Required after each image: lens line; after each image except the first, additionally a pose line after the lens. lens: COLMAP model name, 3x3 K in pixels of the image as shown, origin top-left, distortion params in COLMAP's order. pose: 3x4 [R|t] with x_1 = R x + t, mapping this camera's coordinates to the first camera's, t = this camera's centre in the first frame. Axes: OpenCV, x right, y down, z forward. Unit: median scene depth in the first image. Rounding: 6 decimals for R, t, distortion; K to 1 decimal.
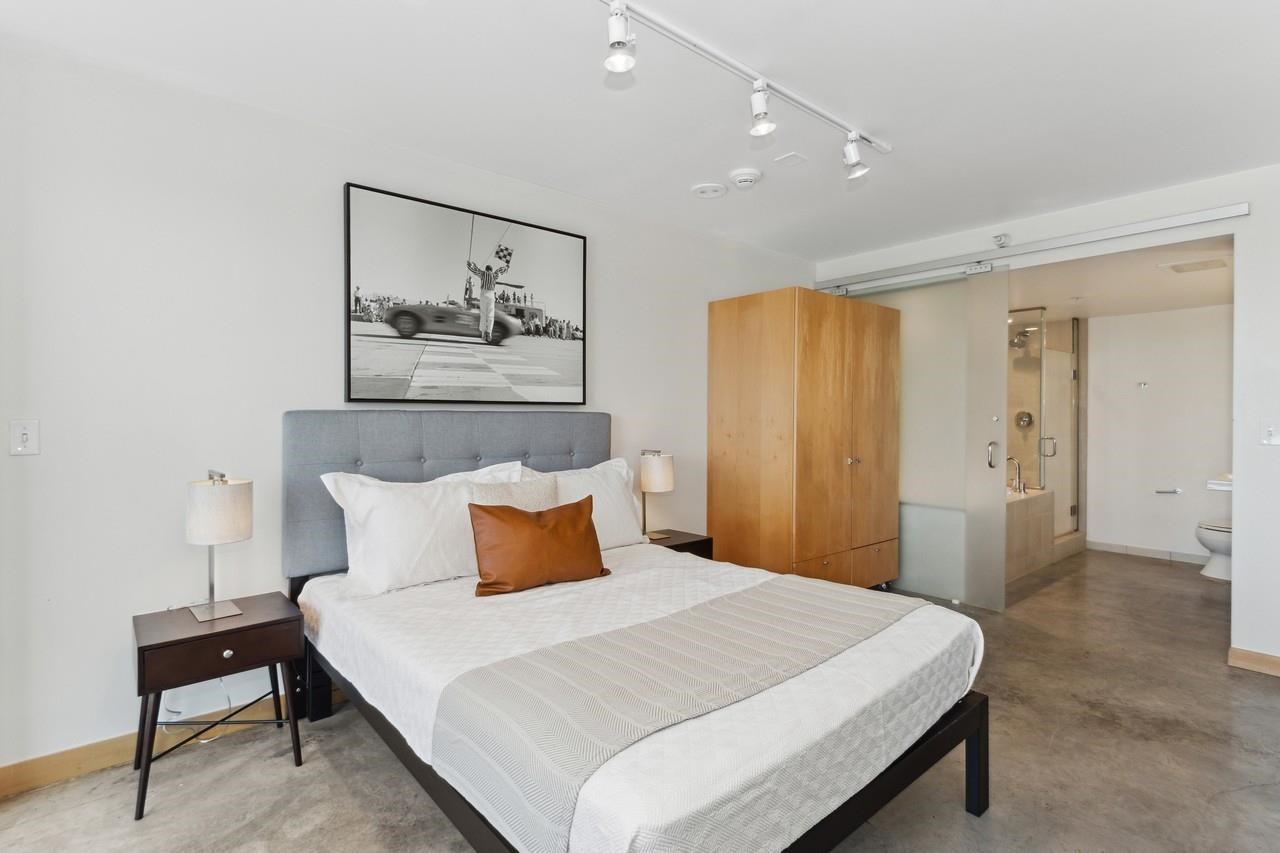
lens RADIAL K [[624.7, 0, 625.4], [0, 624.7, 414.0], [0, 0, 1]] dist [0.001848, 0.000149]
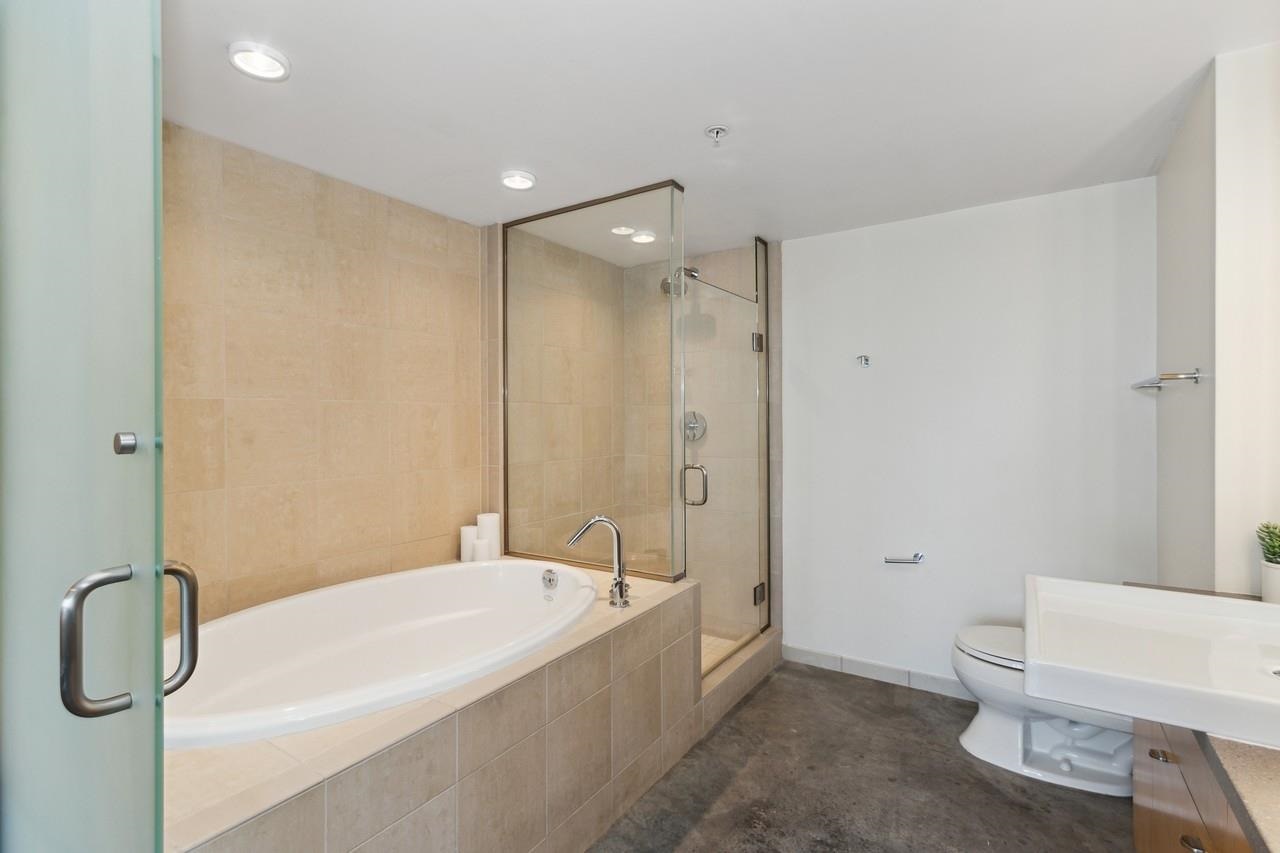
lens RADIAL K [[605.2, 0, 631.2], [0, 605.2, 422.3], [0, 0, 1]] dist [0.000269, -0.001336]
pose [[0.958672, -0.011717, 0.284273, 0.460798], [0.010713, 0.999930, 0.005089, 0.002051], [-0.284312, -0.001834, 0.958730, 0.528103]]
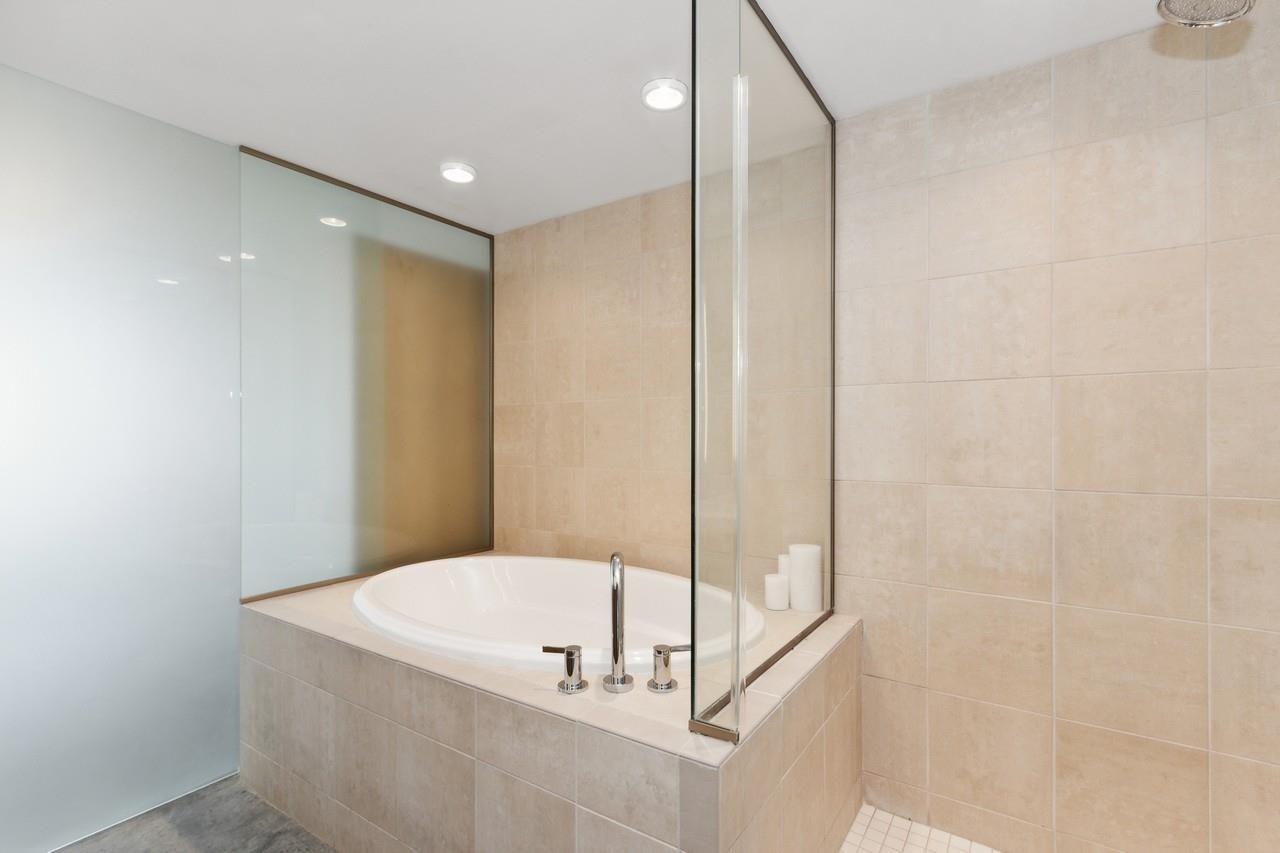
lens RADIAL K [[593.7, 0, 639.2], [0, 593.7, 434.9], [0, 0, 1]] dist [0.001430, -0.000103]
pose [[0.271865, -0.003743, -0.962328, 0.777053], [-0.002071, 0.999988, -0.004474, 0.015173], [0.962333, 0.003209, 0.271854, 0.830769]]
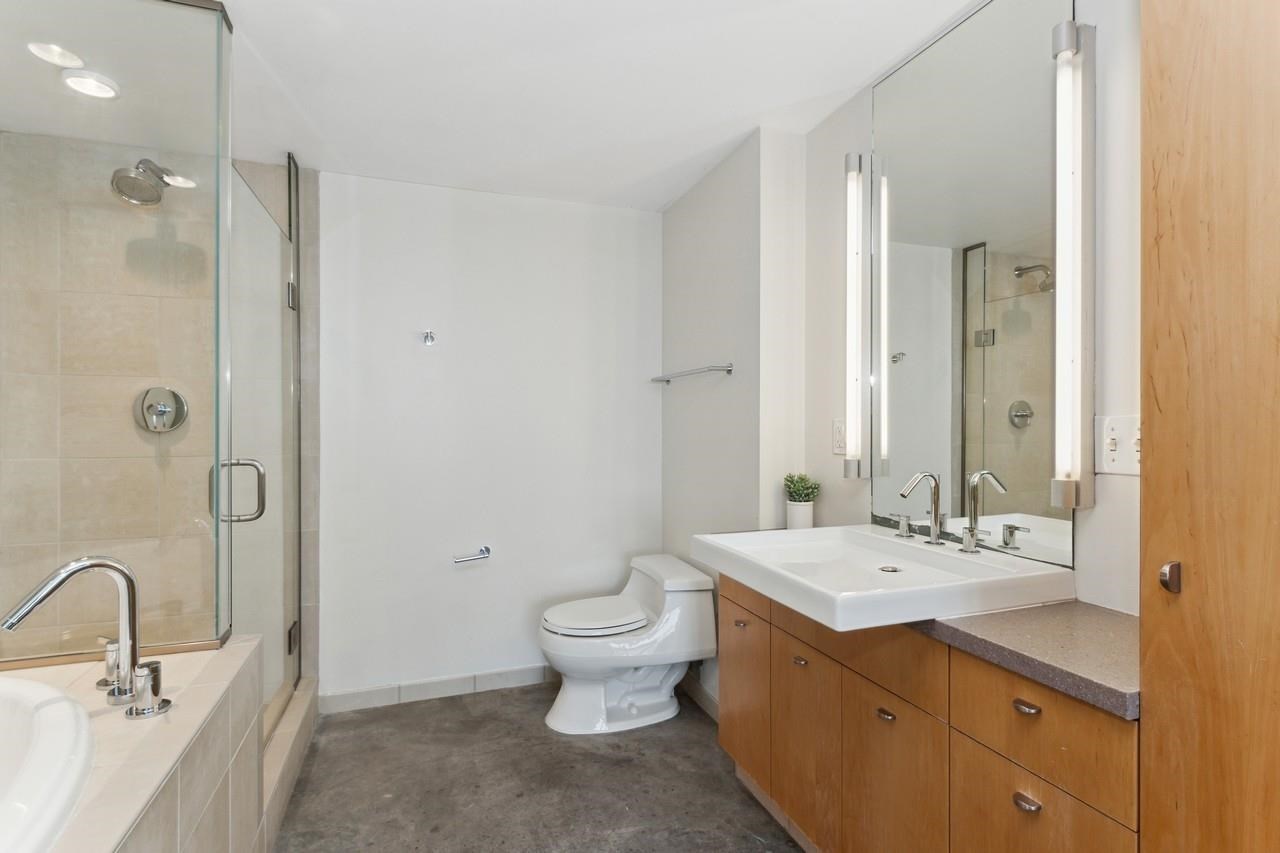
lens RADIAL K [[617.6, 0, 633.1], [0, 617.6, 424.7], [0, 0, 1]] dist [0.003326, -0.000332]
pose [[0.340332, -0.001638, 0.940304, 0.418341], [0.005182, 0.999987, -0.000134, 0.020133], [-0.940291, 0.004919, 0.340336, 0.658637]]
